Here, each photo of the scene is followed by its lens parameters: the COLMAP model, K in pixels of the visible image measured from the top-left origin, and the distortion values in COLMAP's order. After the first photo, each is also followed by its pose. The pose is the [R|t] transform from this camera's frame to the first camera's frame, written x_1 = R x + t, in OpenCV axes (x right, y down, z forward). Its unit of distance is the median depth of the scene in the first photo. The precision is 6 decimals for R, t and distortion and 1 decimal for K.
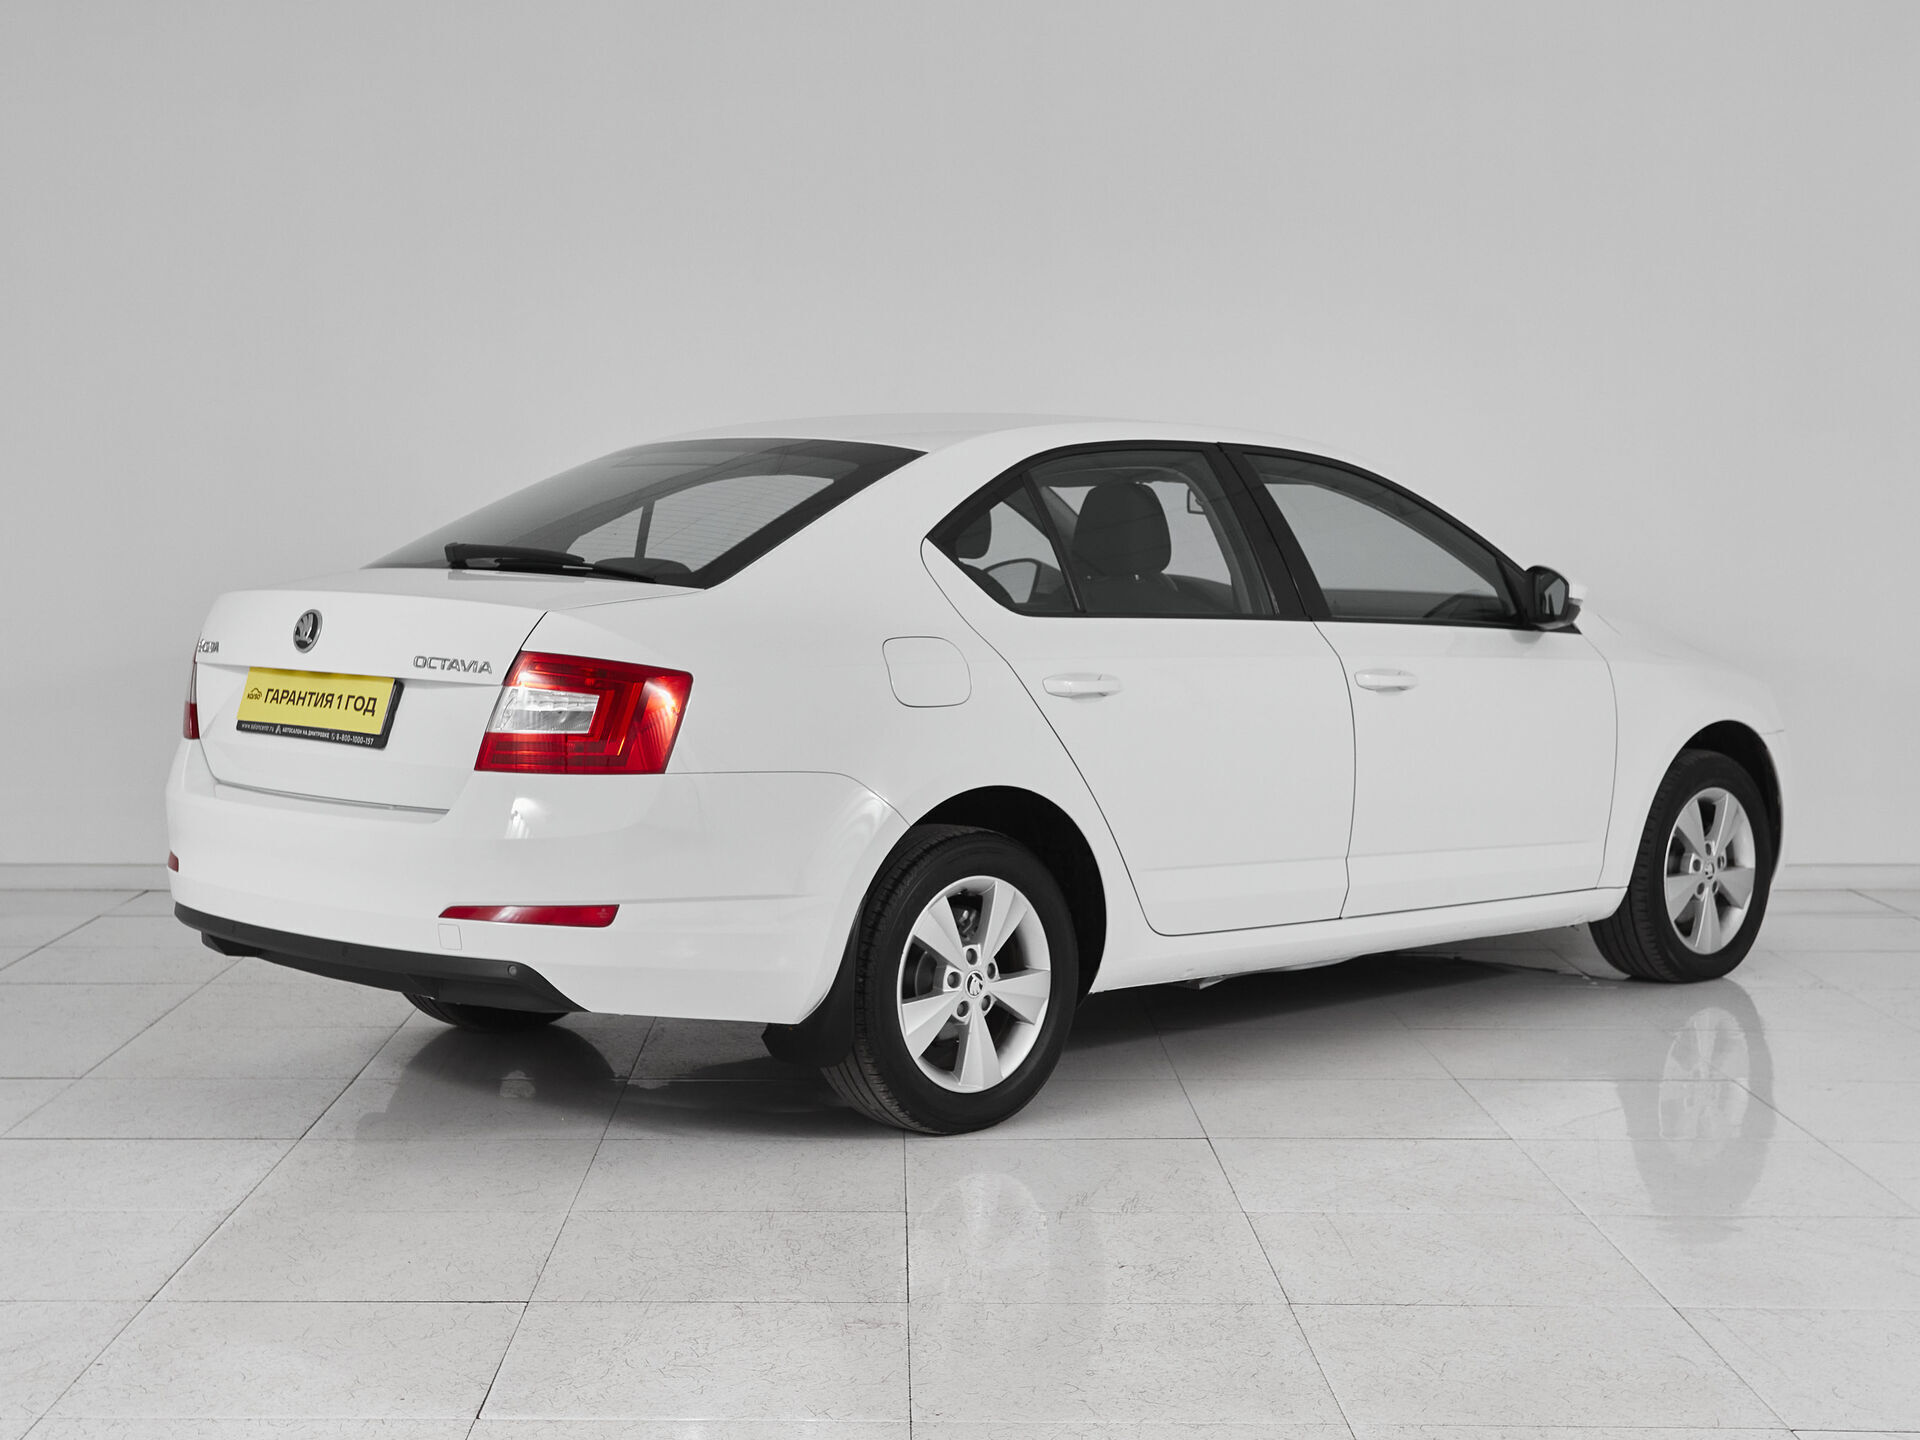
lens RADIAL K [[2323.4, 0, 908.3], [0, 2323.4, 723.5], [0, 0, 1]] dist [0.012147, 0.055435]
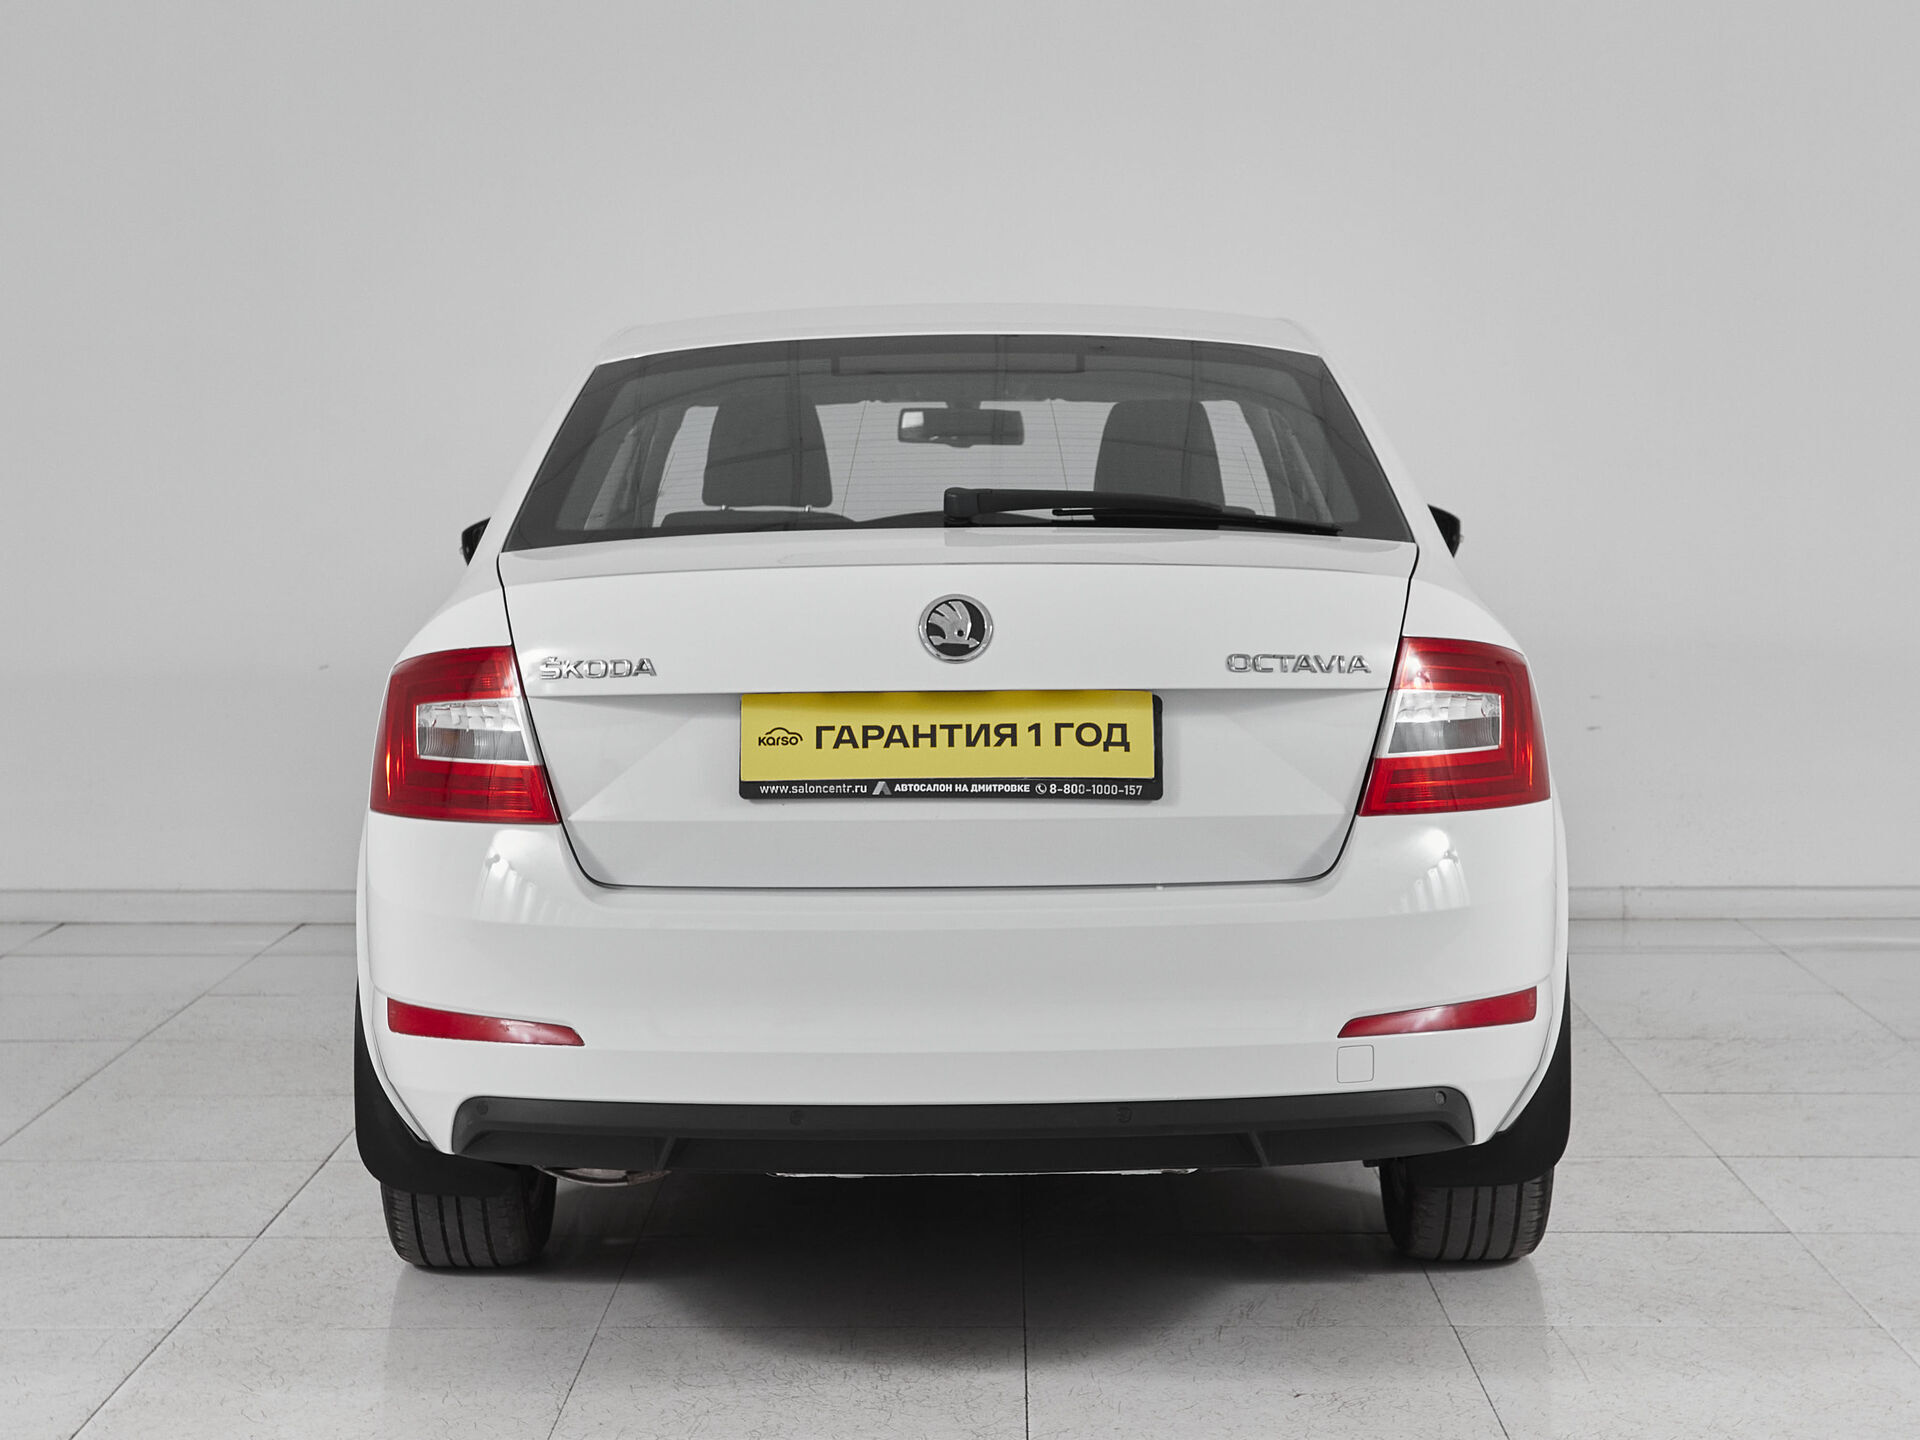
lens RADIAL K [[2323.4, 0, 908.3], [0, 2323.4, 723.5], [0, 0, 1]] dist [0.012147, 0.055435]
pose [[0.794609, -0.089873, 0.600433, -0.661275], [0.070289, 0.995950, 0.056054, -0.051194], [-0.603039, -0.002337, 0.797708, 0.512980]]
